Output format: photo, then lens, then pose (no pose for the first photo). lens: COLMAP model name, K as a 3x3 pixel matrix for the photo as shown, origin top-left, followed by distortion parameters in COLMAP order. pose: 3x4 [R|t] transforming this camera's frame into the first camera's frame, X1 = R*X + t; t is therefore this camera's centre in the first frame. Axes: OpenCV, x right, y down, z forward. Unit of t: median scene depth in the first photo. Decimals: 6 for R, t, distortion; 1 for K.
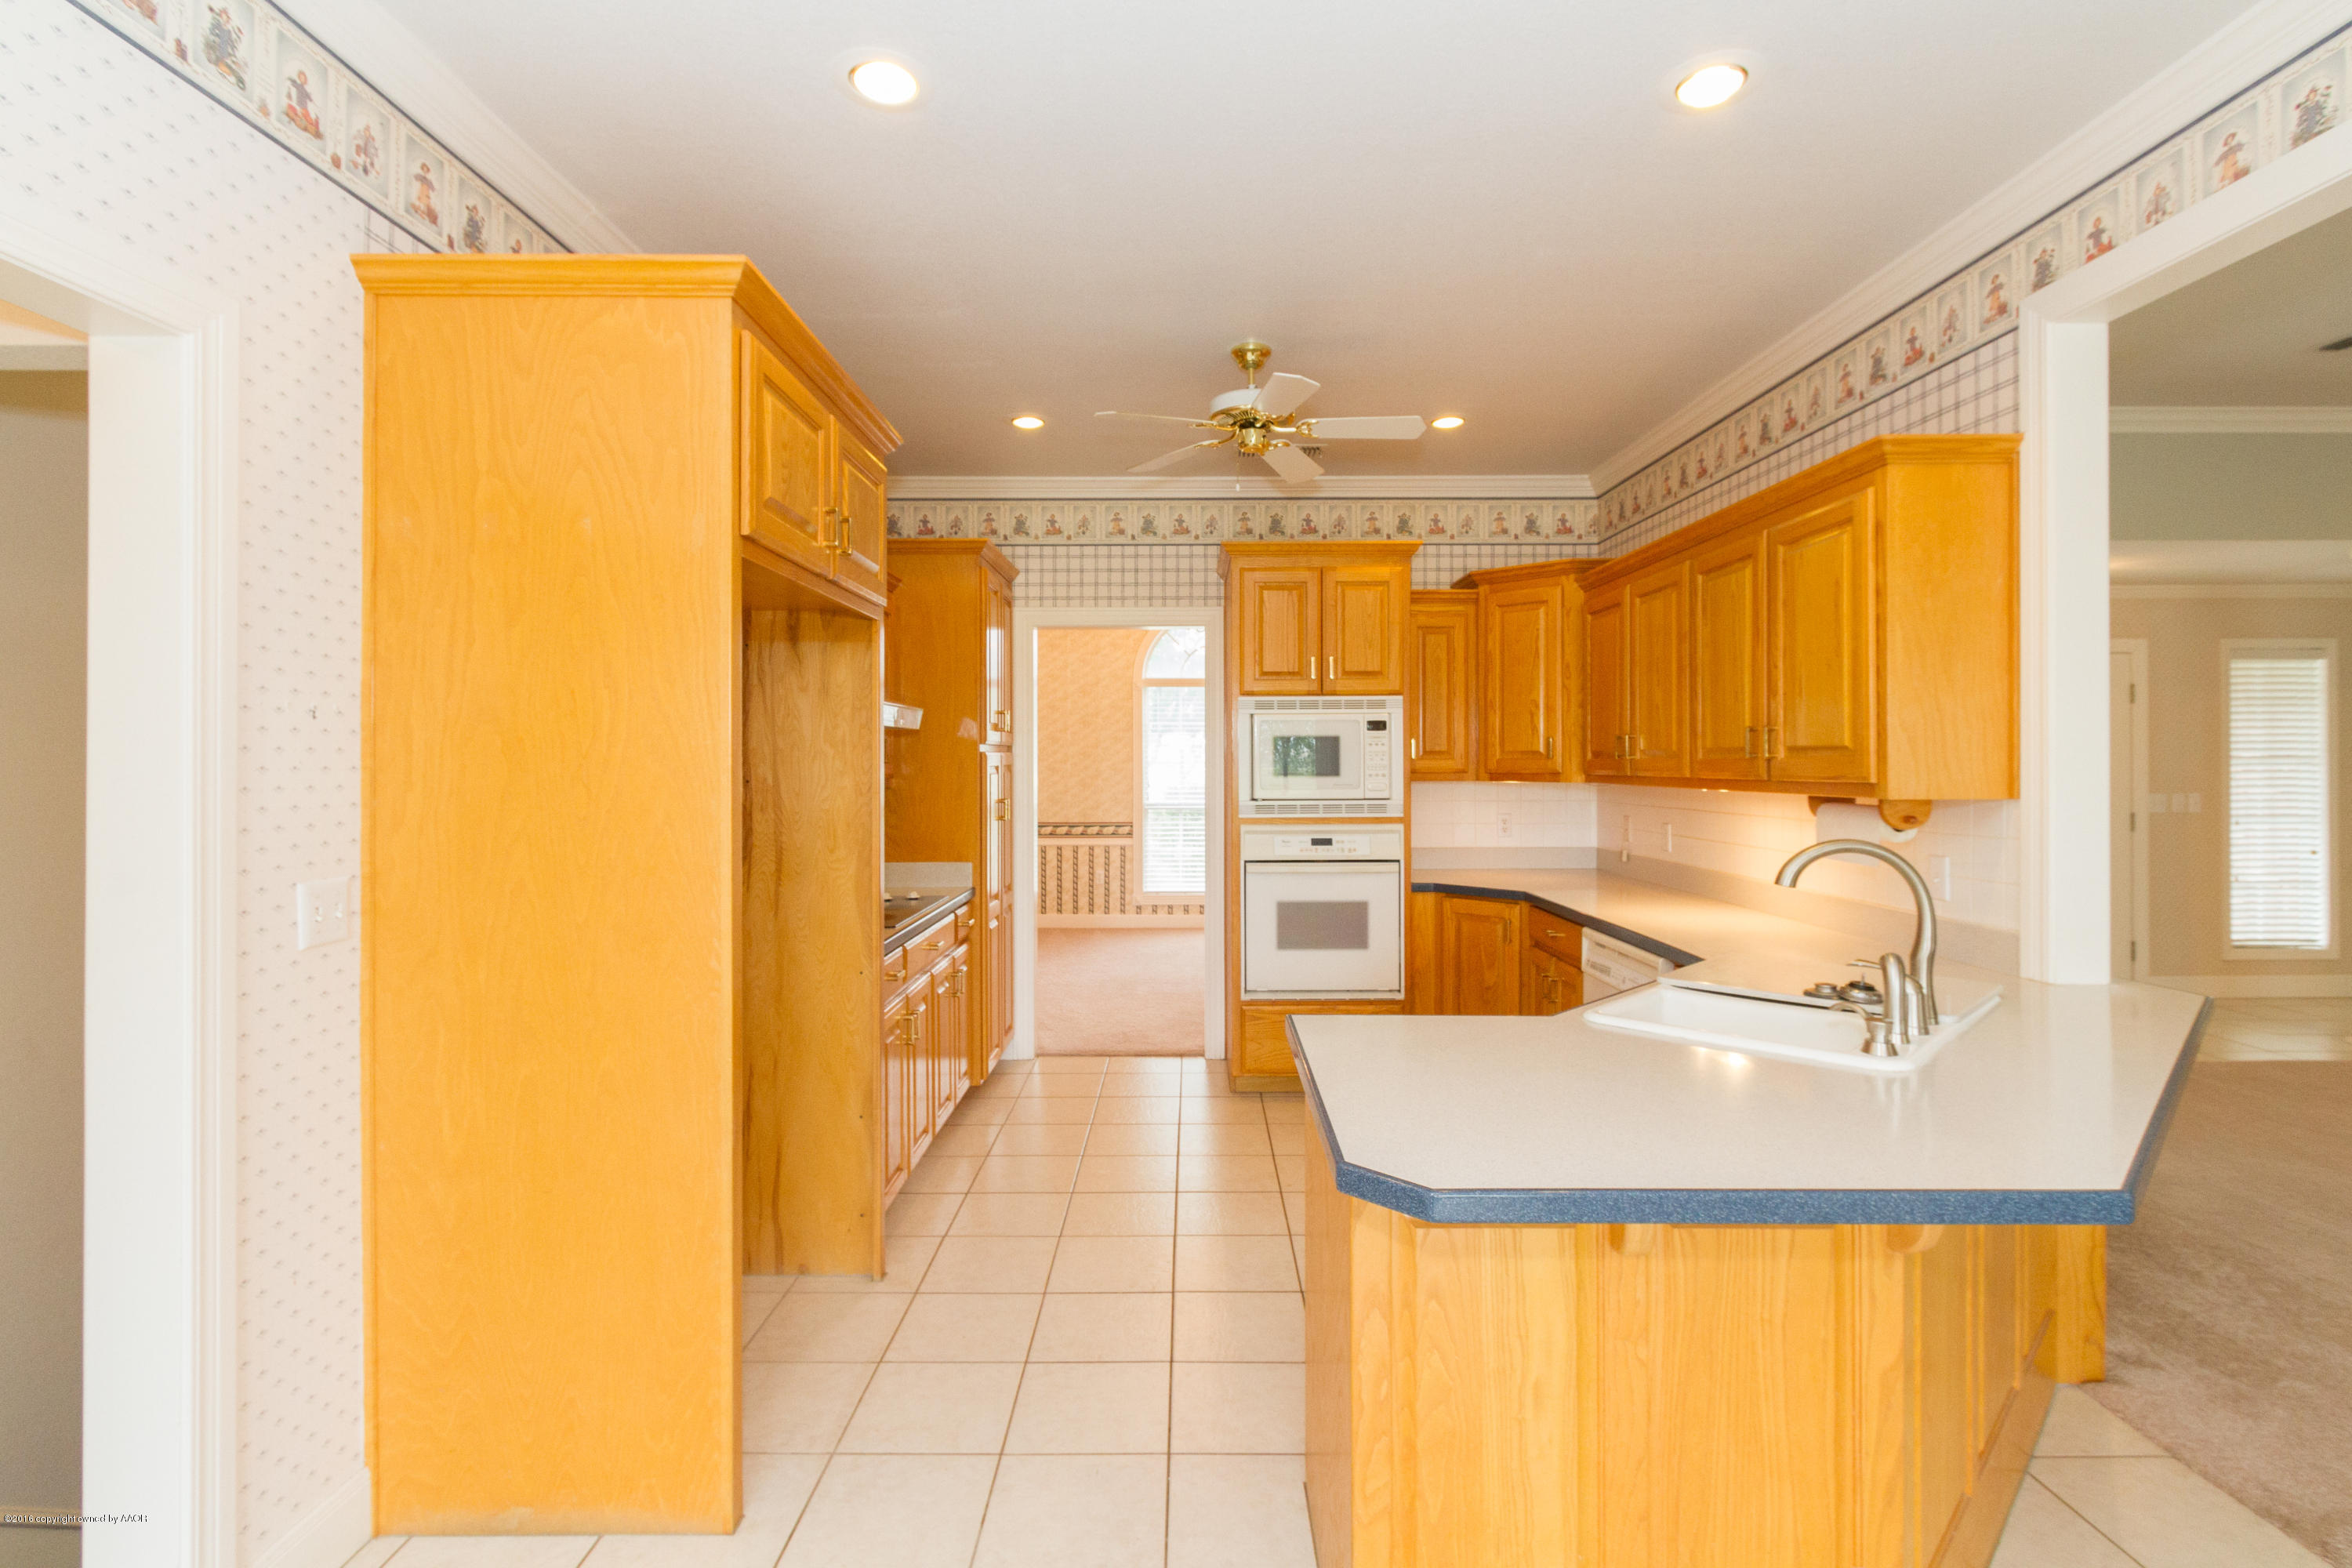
lens RADIAL K [[1085.9, 0, 1197.6], [0, 1085.9, 766.9], [0, 0, 1]] dist [0.001271, 0.000827]
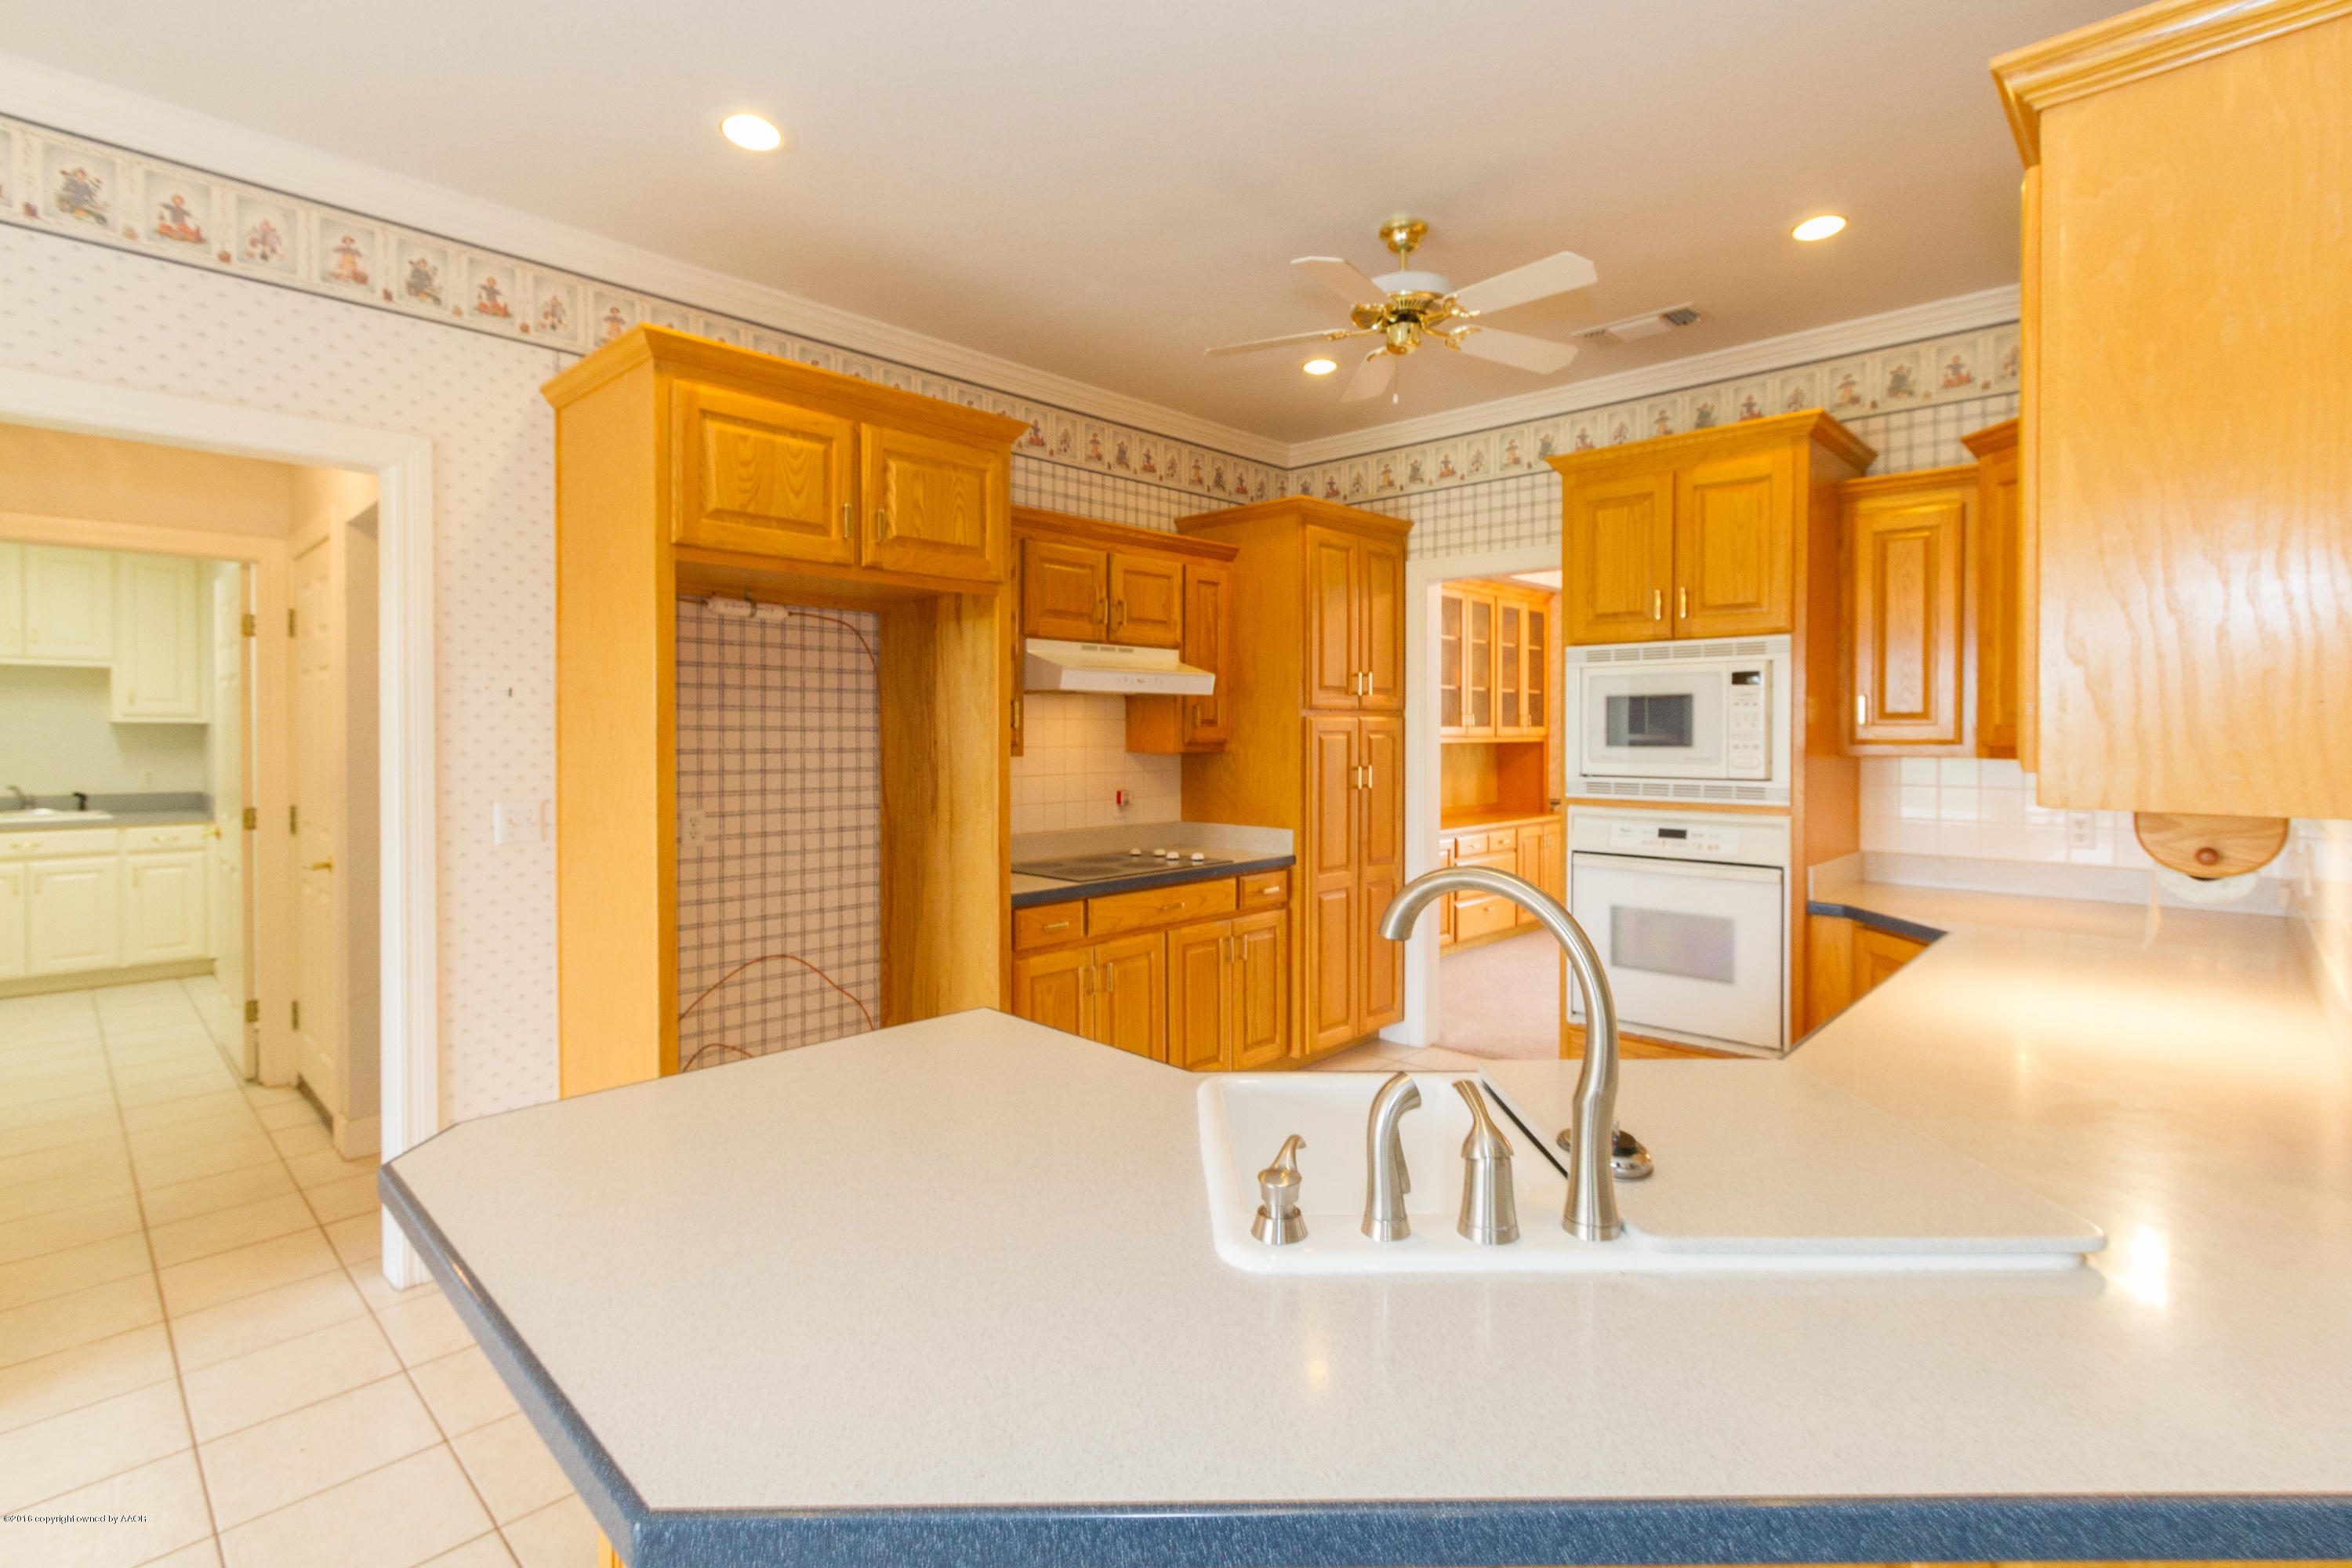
lens RADIAL K [[1085.9, 0, 1178.4], [0, 1085.9, 735.5], [0, 0, 1]] dist [0.001271, 0.000827]
pose [[0.732462, 0.008038, -0.680761, 0.373249], [-0.006093, 0.999968, 0.005251, -0.001232], [0.680781, 0.000302, 0.732487, 0.209962]]
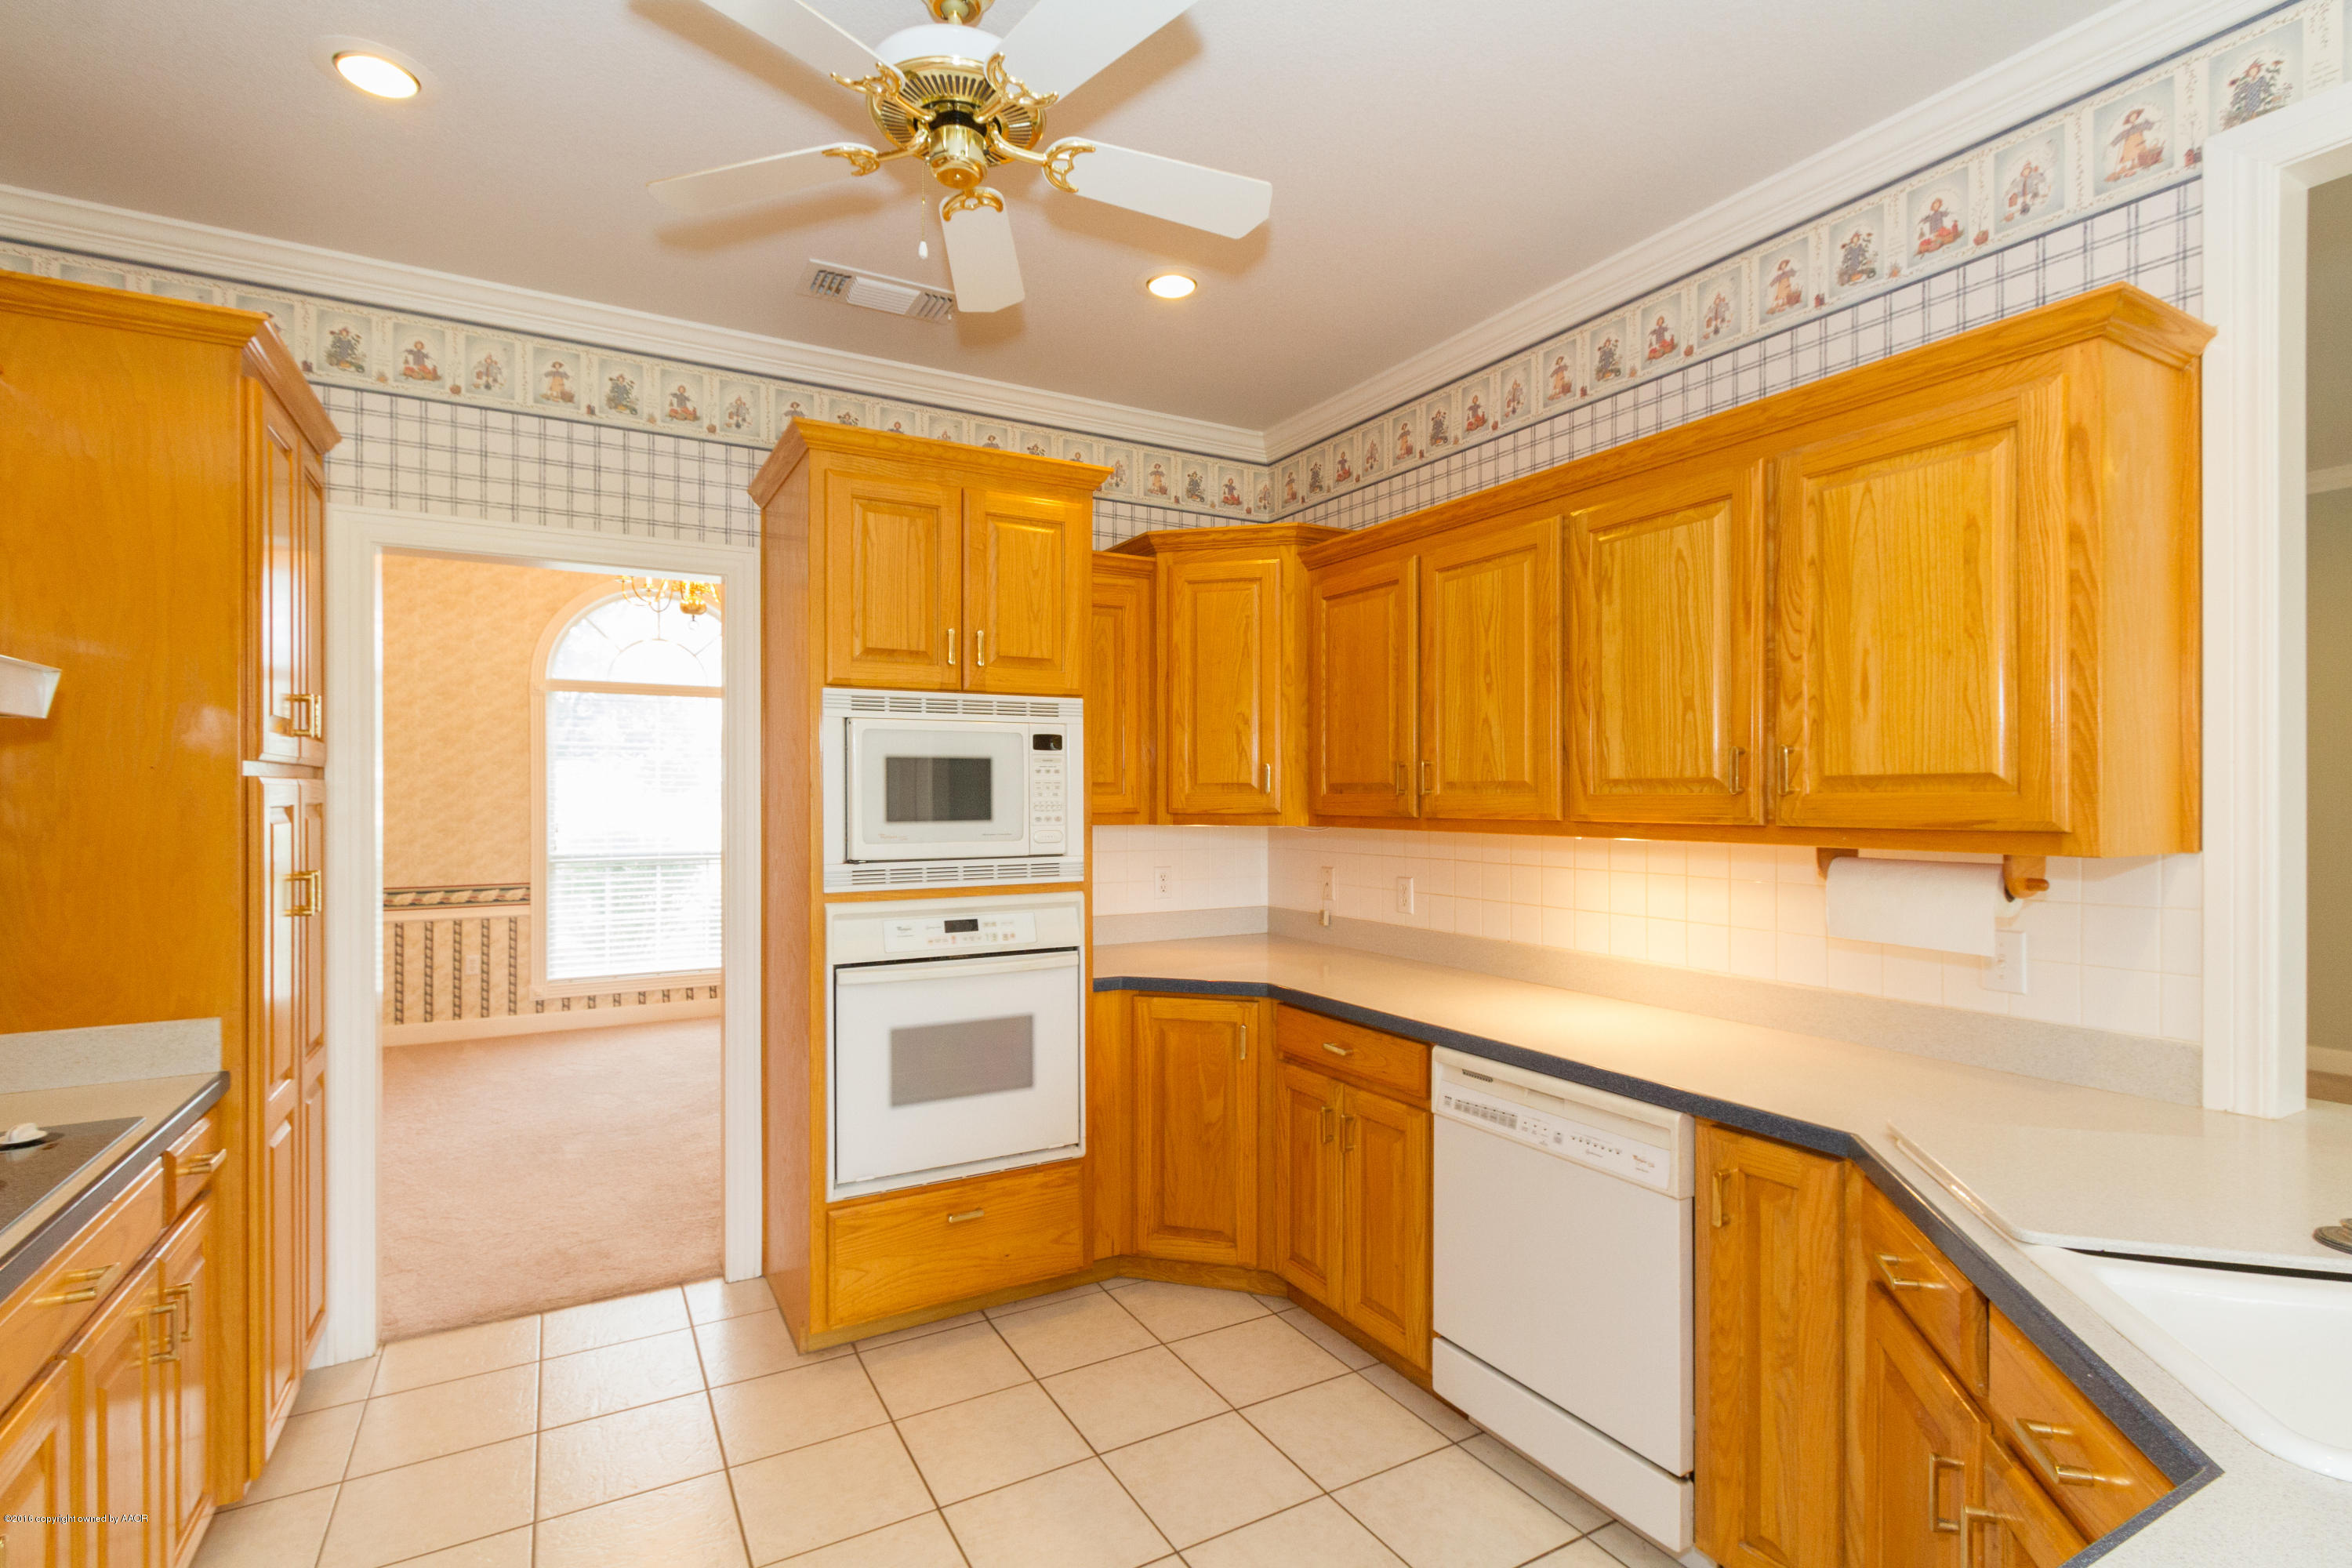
lens RADIAL K [[1085.9, 0, 1213.8], [0, 1085.9, 799.7], [0, 0, 1]] dist [0.001271, 0.000827]
pose [[0.862240, -0.000704, 0.506500, -0.076846], [0.001625, 0.999998, -0.001376, -0.002567], [-0.506498, 0.002010, 0.862239, 0.382296]]
